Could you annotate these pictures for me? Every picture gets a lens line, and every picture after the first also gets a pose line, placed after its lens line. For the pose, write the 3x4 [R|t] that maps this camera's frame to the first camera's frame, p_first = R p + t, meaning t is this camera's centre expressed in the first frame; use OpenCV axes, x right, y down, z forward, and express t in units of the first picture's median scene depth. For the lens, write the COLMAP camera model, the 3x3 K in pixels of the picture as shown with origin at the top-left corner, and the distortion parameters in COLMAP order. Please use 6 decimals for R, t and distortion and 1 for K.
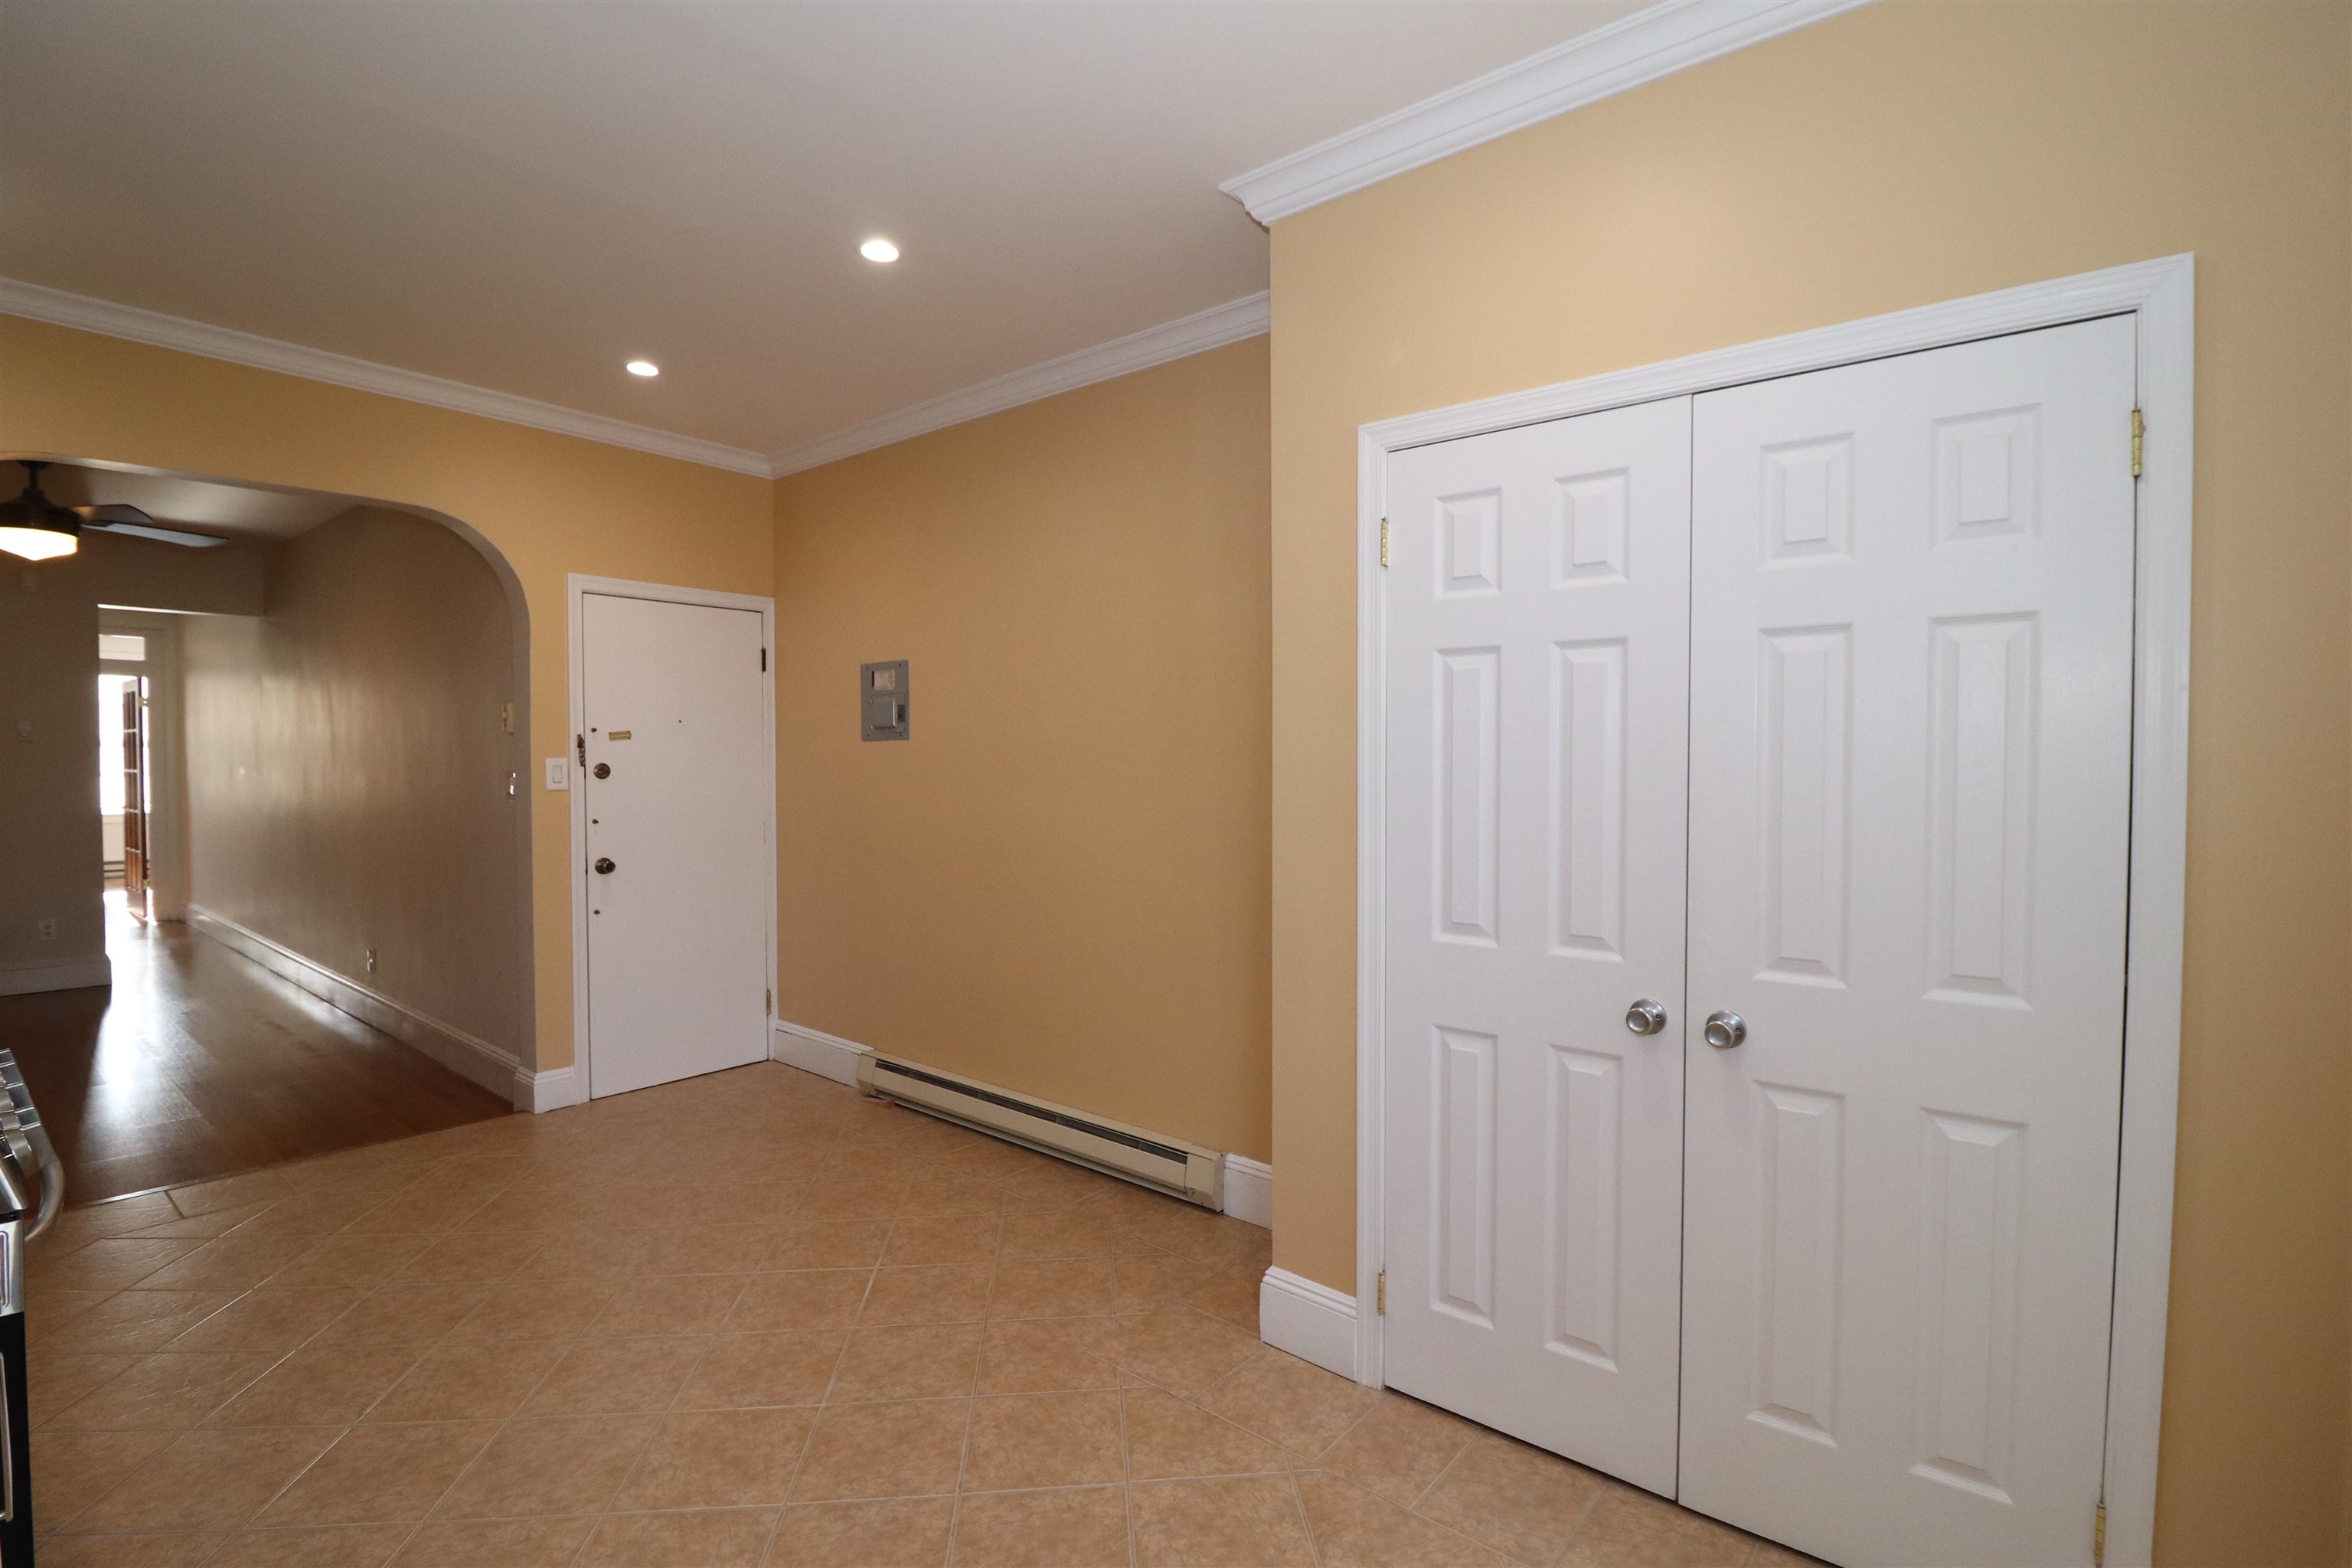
lens RADIAL K [[1088.2, 0, 1187.1], [0, 1088.2, 781.9], [0, 0, 1]] dist [-0.003072, -0.011084]
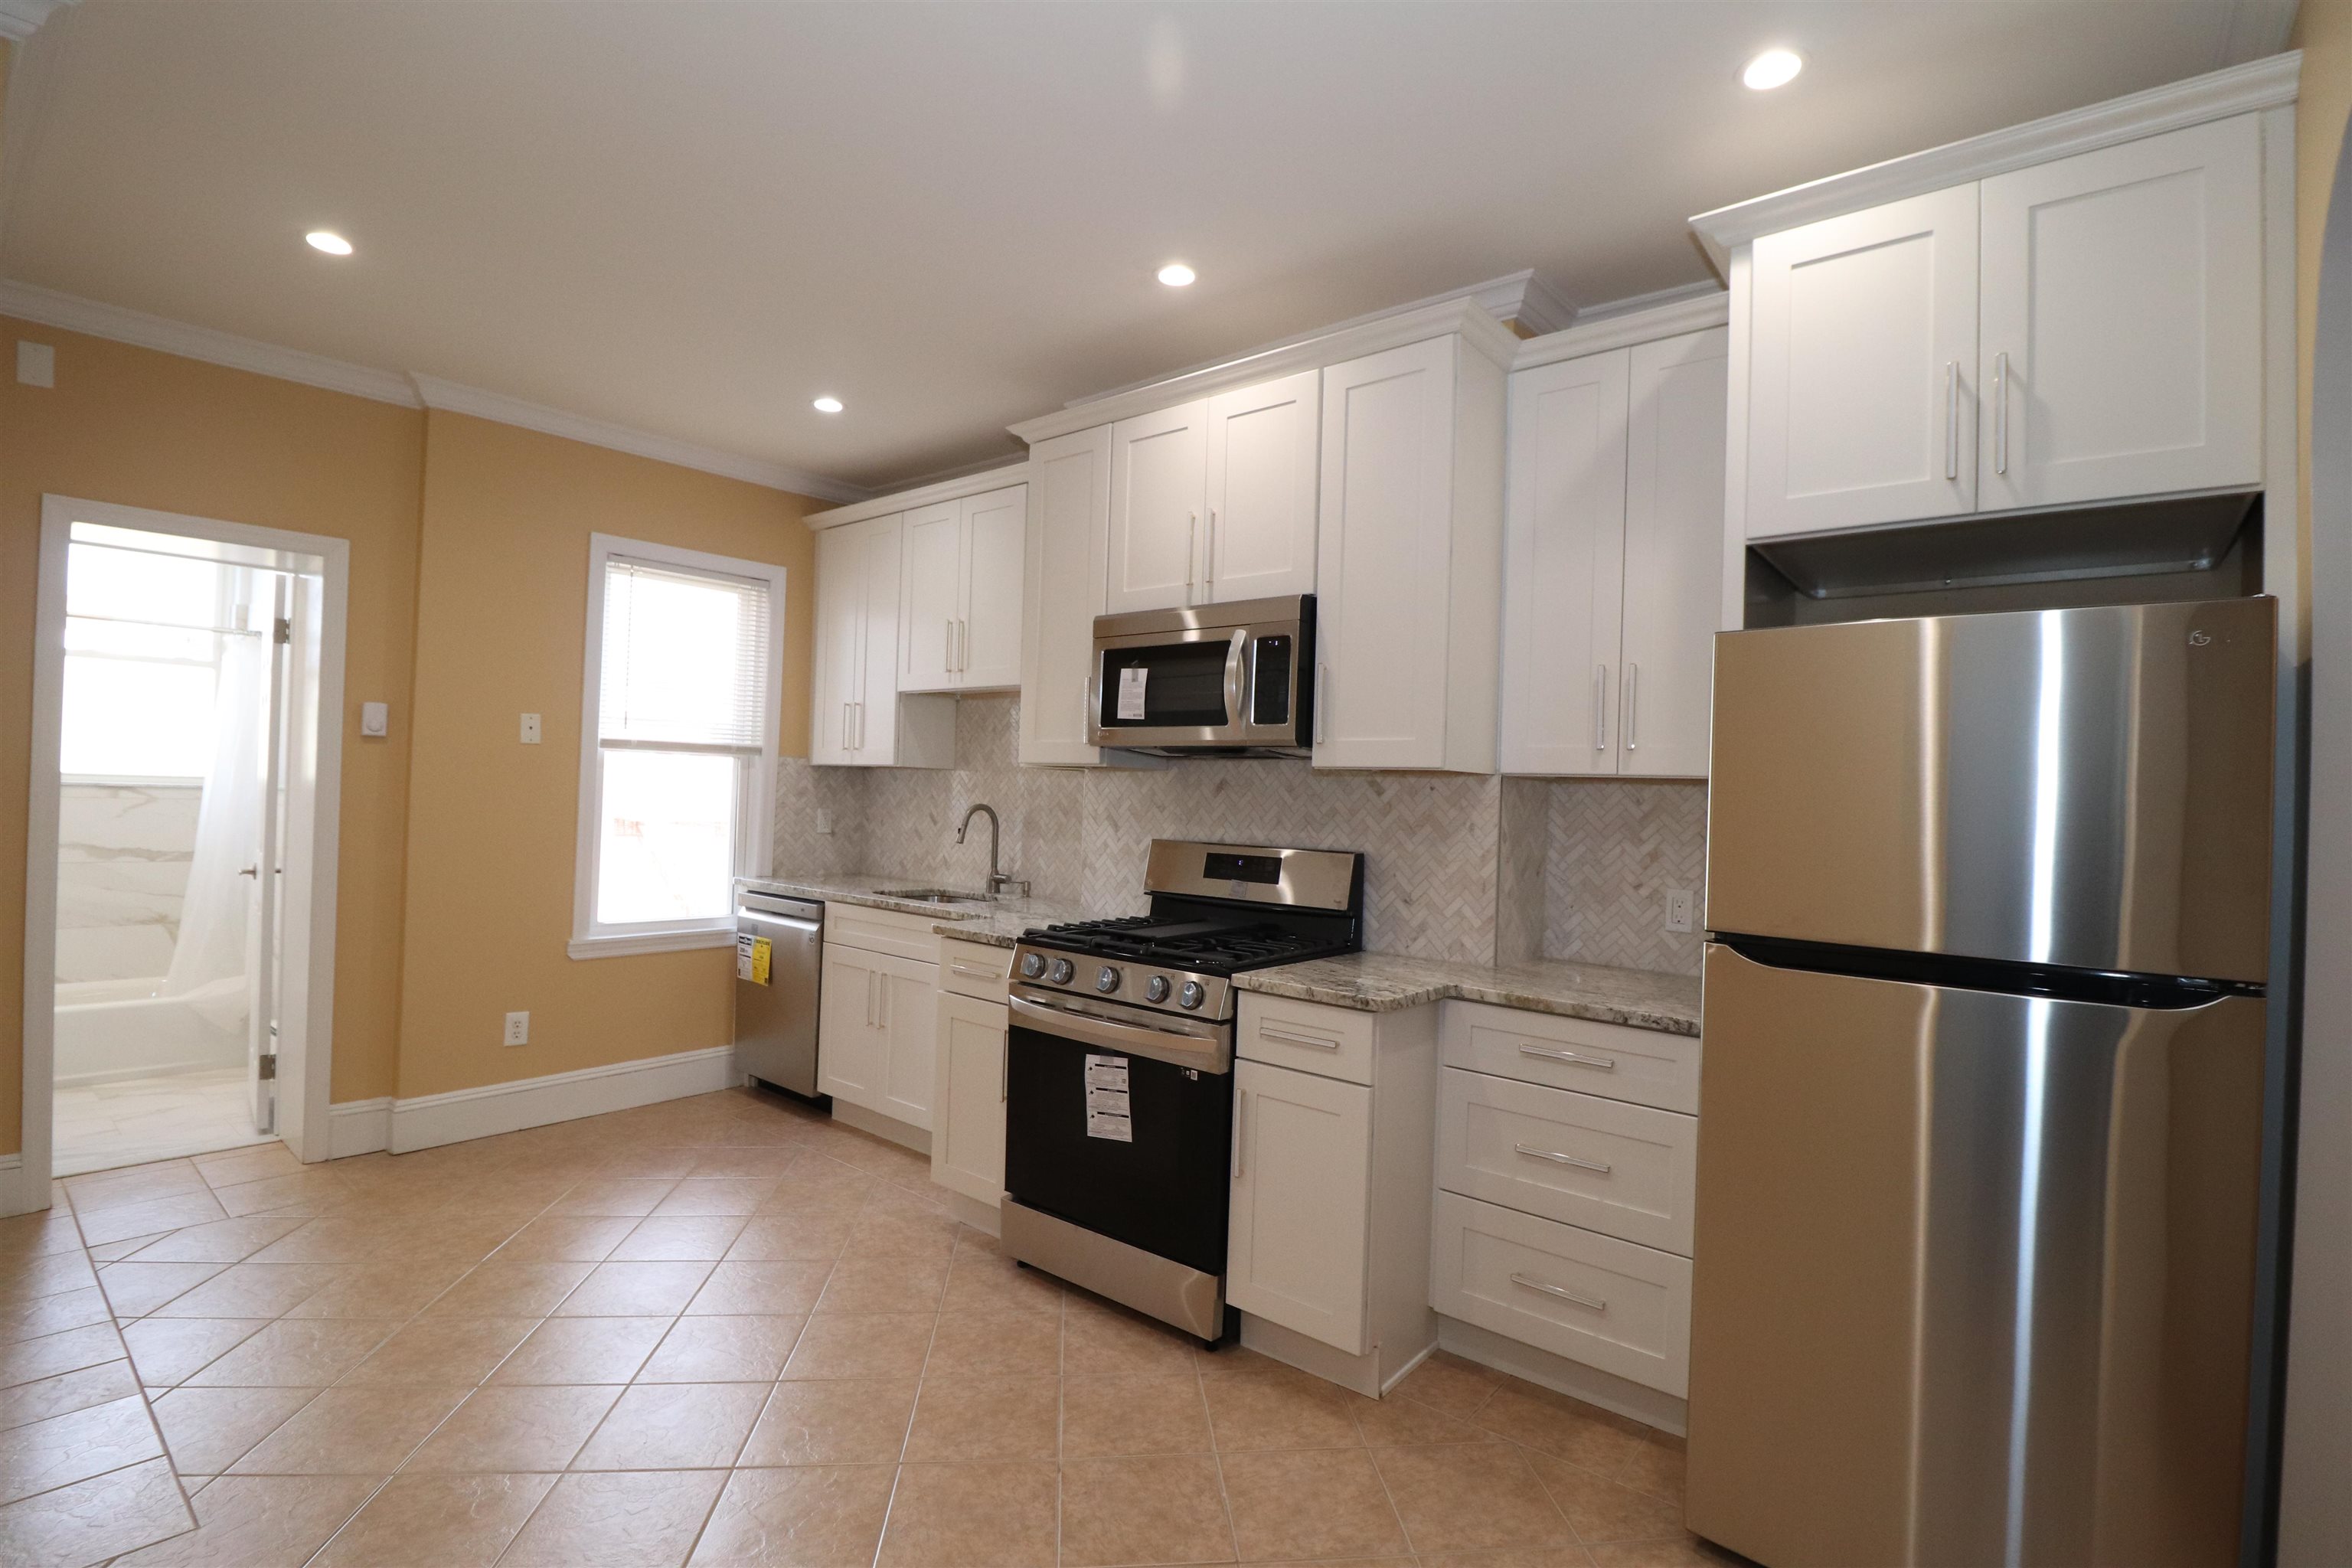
lens RADIAL K [[1088.2, 0, 1190.4], [0, 1088.2, 788.2], [0, 0, 1]] dist [-0.003072, -0.011084]
pose [[-0.999328, -0.036545, -0.002949, -0.451699], [-0.036590, 0.999188, 0.016878, -0.016564], [0.002330, 0.016975, -0.999853, 1.023105]]
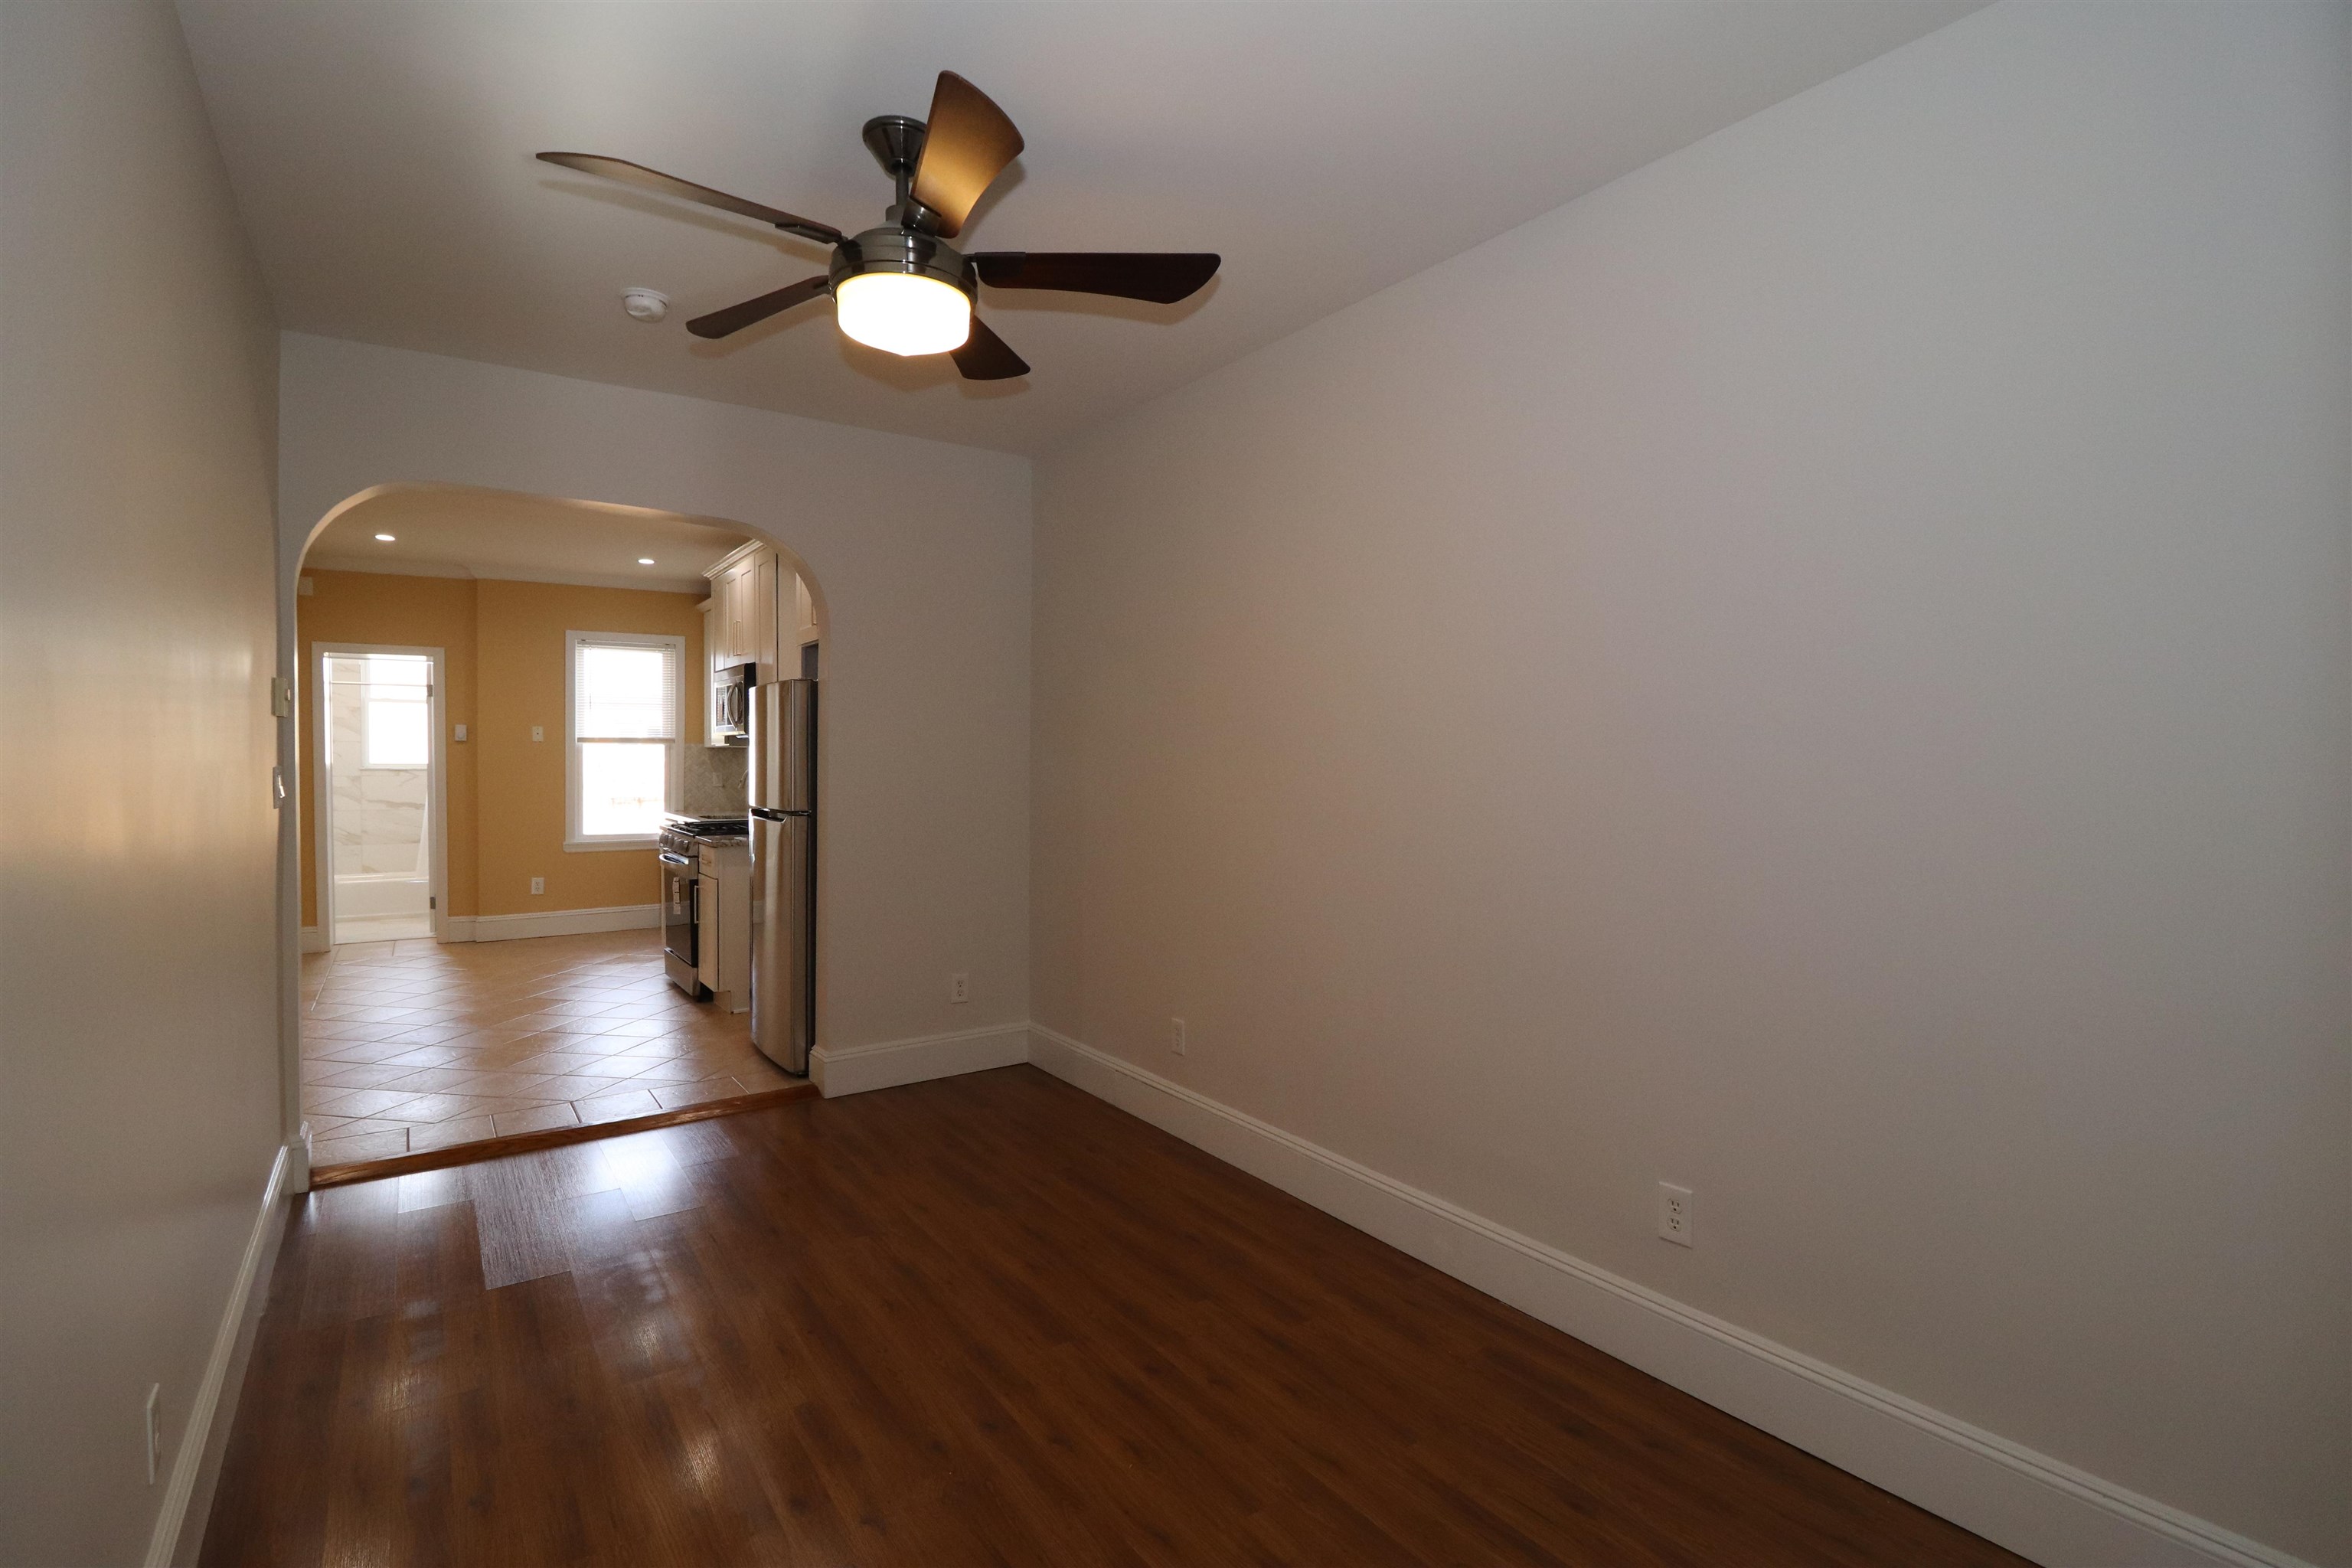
lens RADIAL K [[1088.2, 0, 1196.9], [0, 1088.2, 788.5], [0, 0, 1]] dist [-0.003072, -0.011084]
pose [[-0.966425, -0.016558, 0.256415, -1.453371], [-0.003487, 0.998675, 0.051346, -0.037645], [-0.256926, 0.048728, -0.965202, 1.586266]]
